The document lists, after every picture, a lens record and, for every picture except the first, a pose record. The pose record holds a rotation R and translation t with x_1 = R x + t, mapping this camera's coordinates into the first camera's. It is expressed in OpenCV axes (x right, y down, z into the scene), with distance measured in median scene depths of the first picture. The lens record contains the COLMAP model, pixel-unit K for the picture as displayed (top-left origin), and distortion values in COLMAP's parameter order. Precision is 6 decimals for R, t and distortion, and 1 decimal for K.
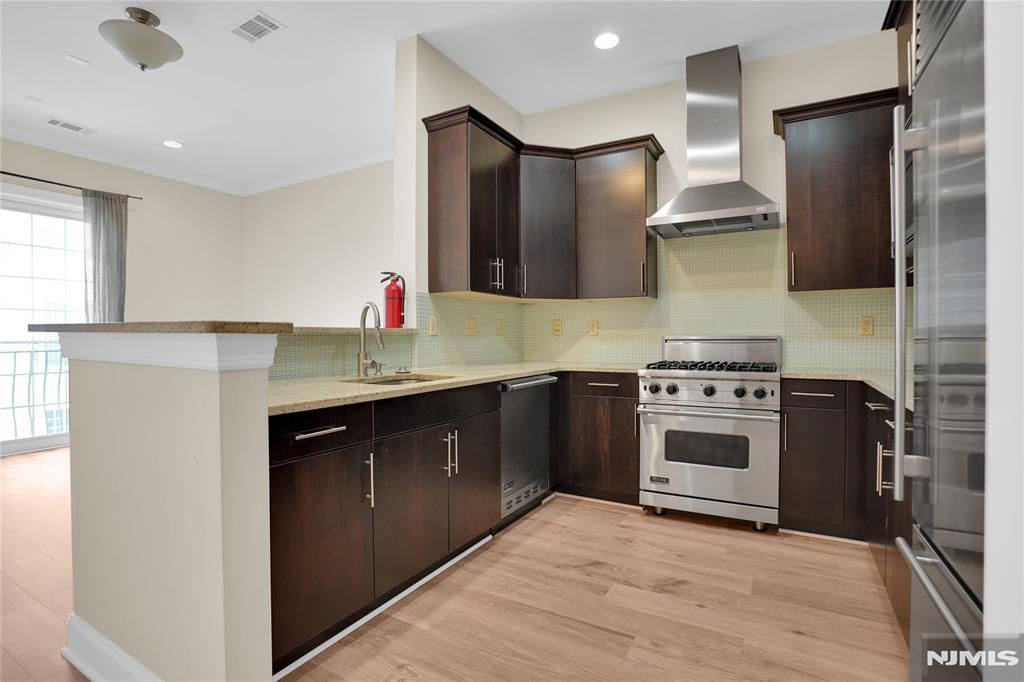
lens RADIAL K [[479.7, 0, 514.5], [0, 479.7, 346.7], [0, 0, 1]] dist [0.001129, -0.000311]
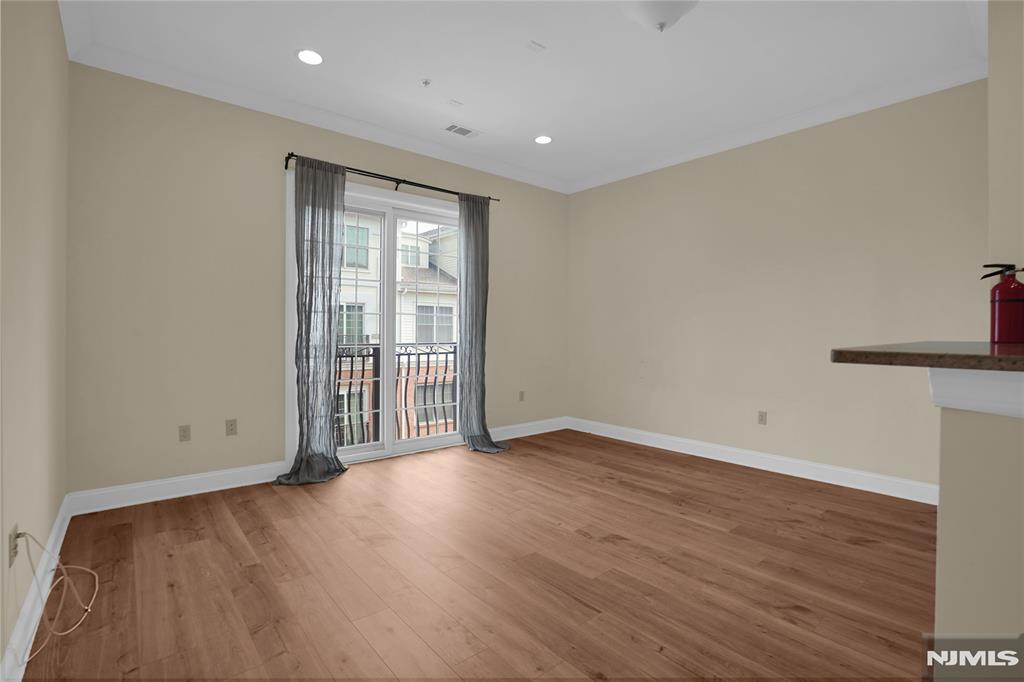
lens RADIAL K [[479.7, 0, 504.0], [0, 479.7, 336.6], [0, 0, 1]] dist [0.001129, -0.000311]
pose [[0.942862, 0.020291, -0.332566, -0.469232], [-0.026909, 0.999521, -0.015307, -0.016637], [0.332096, 0.023381, 0.942956, 0.090051]]
